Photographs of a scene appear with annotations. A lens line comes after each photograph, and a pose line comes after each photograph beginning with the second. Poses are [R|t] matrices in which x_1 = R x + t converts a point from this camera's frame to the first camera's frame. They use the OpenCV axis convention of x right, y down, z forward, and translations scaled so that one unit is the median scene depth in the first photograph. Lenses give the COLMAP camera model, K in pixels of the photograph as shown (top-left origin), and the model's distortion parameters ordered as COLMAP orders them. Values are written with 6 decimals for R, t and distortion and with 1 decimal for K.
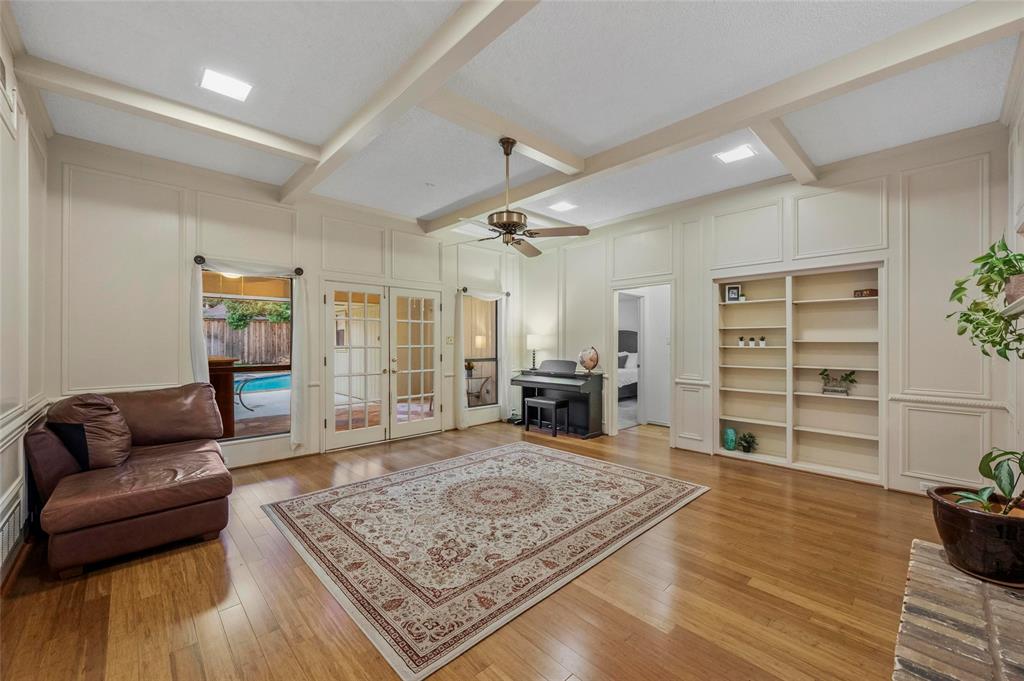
lens RADIAL K [[407.4, 0, 512.2], [0, 407.4, 341.3], [0, 0, 1]] dist [0.003130, -0.000618]
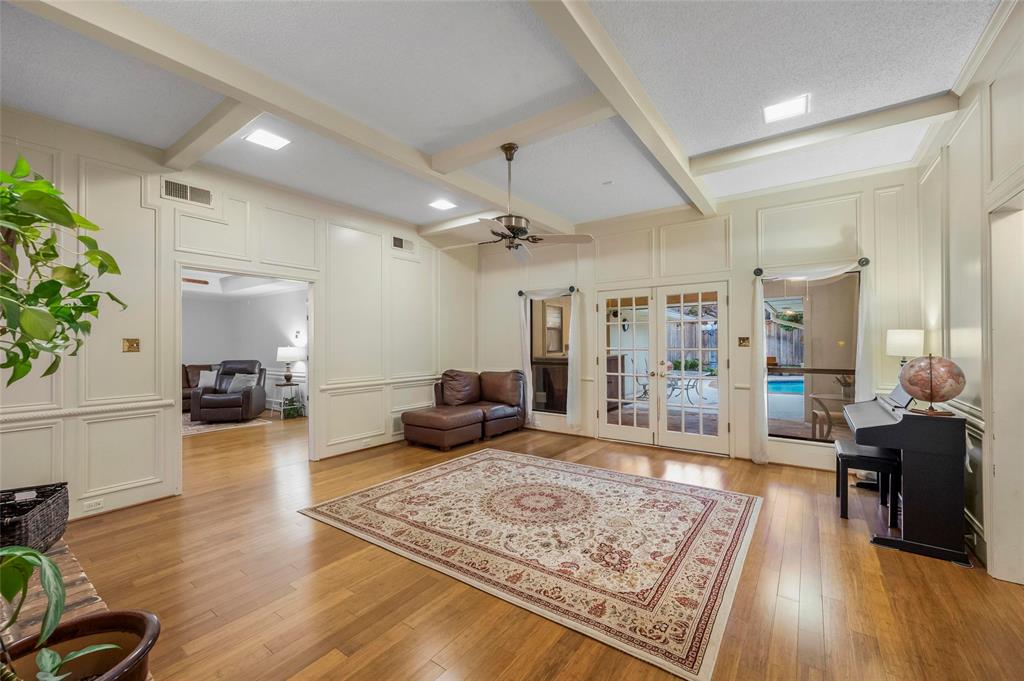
lens RADIAL K [[407.4, 0, 511.7], [0, 407.4, 344.2], [0, 0, 1]] dist [0.003130, -0.000618]
pose [[0.190572, -0.002064, -0.981671, 0.931789], [0.007510, 0.999972, -0.000644, -0.000244], [0.981645, -0.007250, 0.190582, 0.776126]]
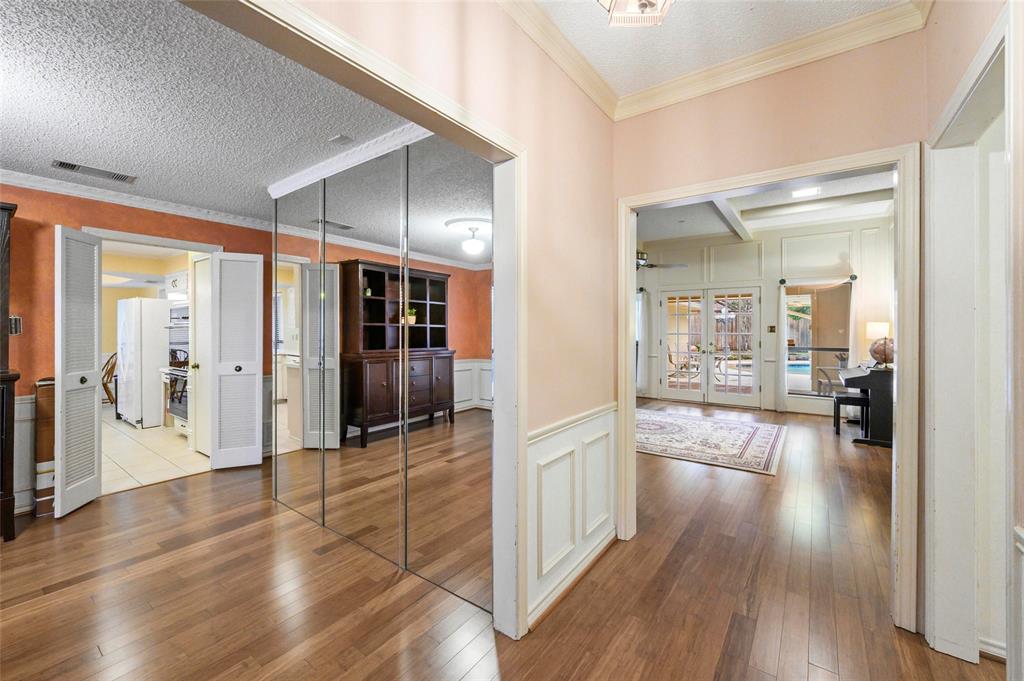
lens RADIAL K [[407.4, 0, 512.2], [0, 407.4, 331.4], [0, 0, 1]] dist [0.003130, -0.000618]
pose [[0.185265, 0.002060, -0.982686, 1.456233], [-0.000095, 0.999998, 0.002078, 0.003527], [0.982689, -0.000291, 0.185265, 0.191356]]
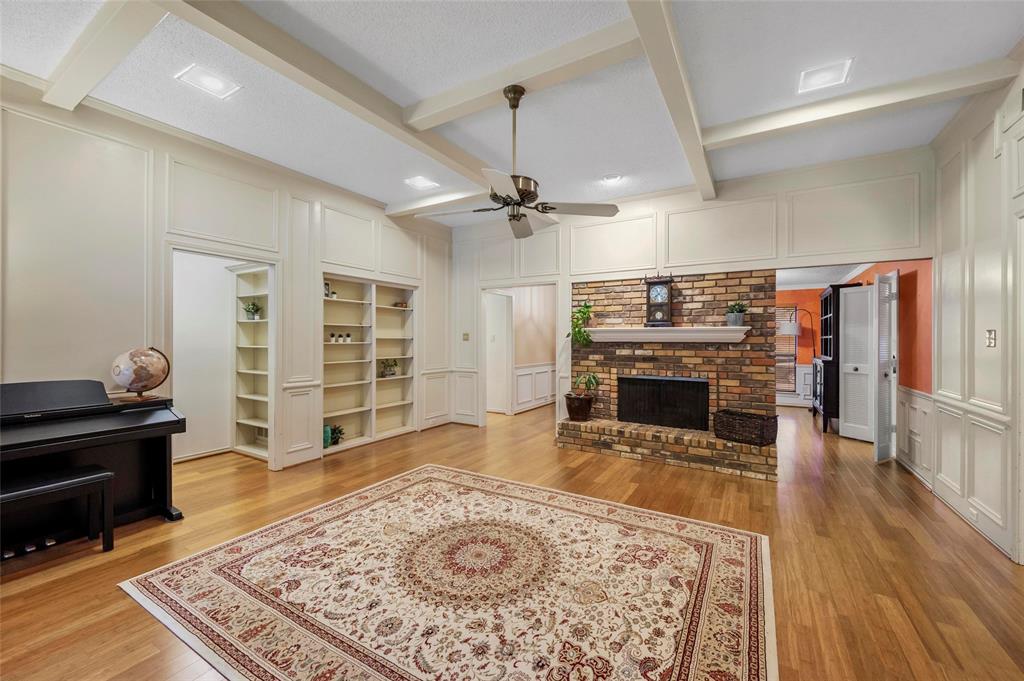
lens RADIAL K [[407.4, 0, 512.9], [0, 407.4, 338.4], [0, 0, 1]] dist [0.003130, -0.000618]
pose [[-0.274663, -0.001893, 0.961539, -0.751977], [-0.004080, 0.999991, 0.000803, -0.001122], [-0.961532, -0.003702, -0.274668, 1.169402]]
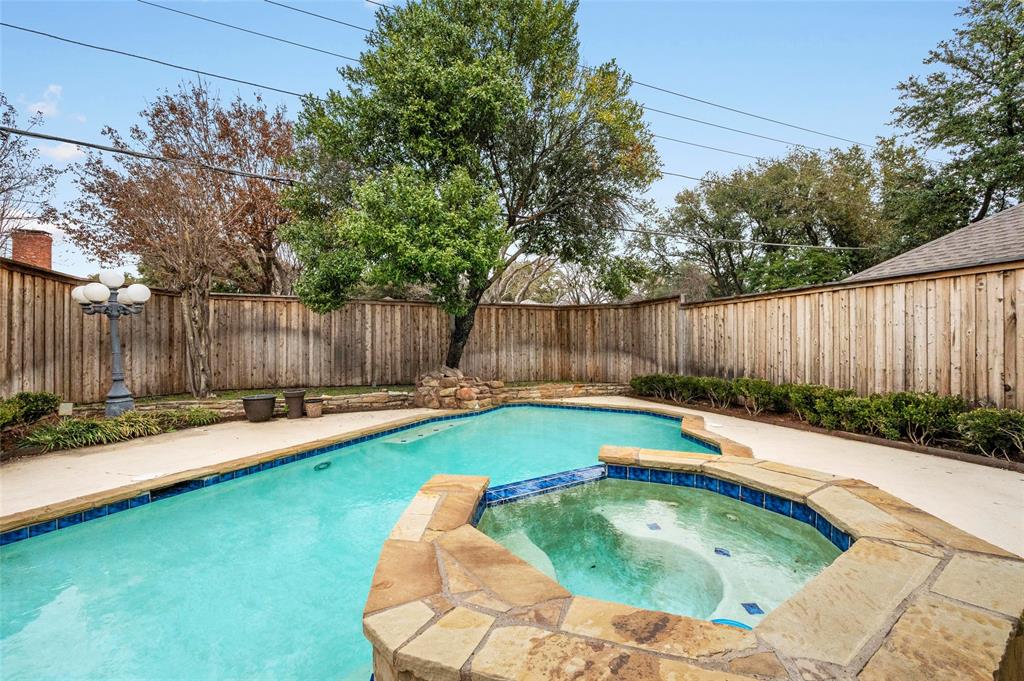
lens RADIAL K [[407.4, 0, 510.2], [0, 407.4, 342.9], [0, 0, 1]] dist [0.003130, -0.000618]
pose [[0.930419, -0.005400, -0.366457, -1.865784], [0.002977, 0.999970, -0.007175, 0.033928], [0.366484, 0.005585, 0.930407, 3.694623]]
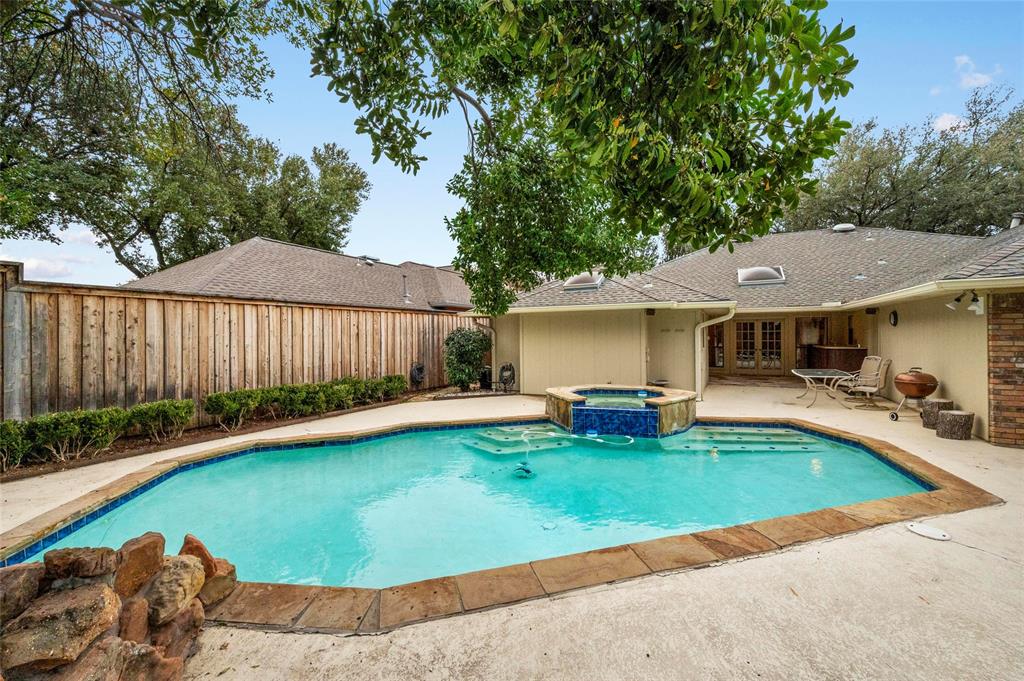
lens RADIAL K [[407.4, 0, 518.1], [0, 407.4, 335.7], [0, 0, 1]] dist [0.003130, -0.000618]
pose [[-0.322632, -0.000331, 0.946524, -3.963087], [0.009578, 0.999948, 0.003614, -0.055806], [-0.946476, 0.010232, -0.322612, 5.664546]]
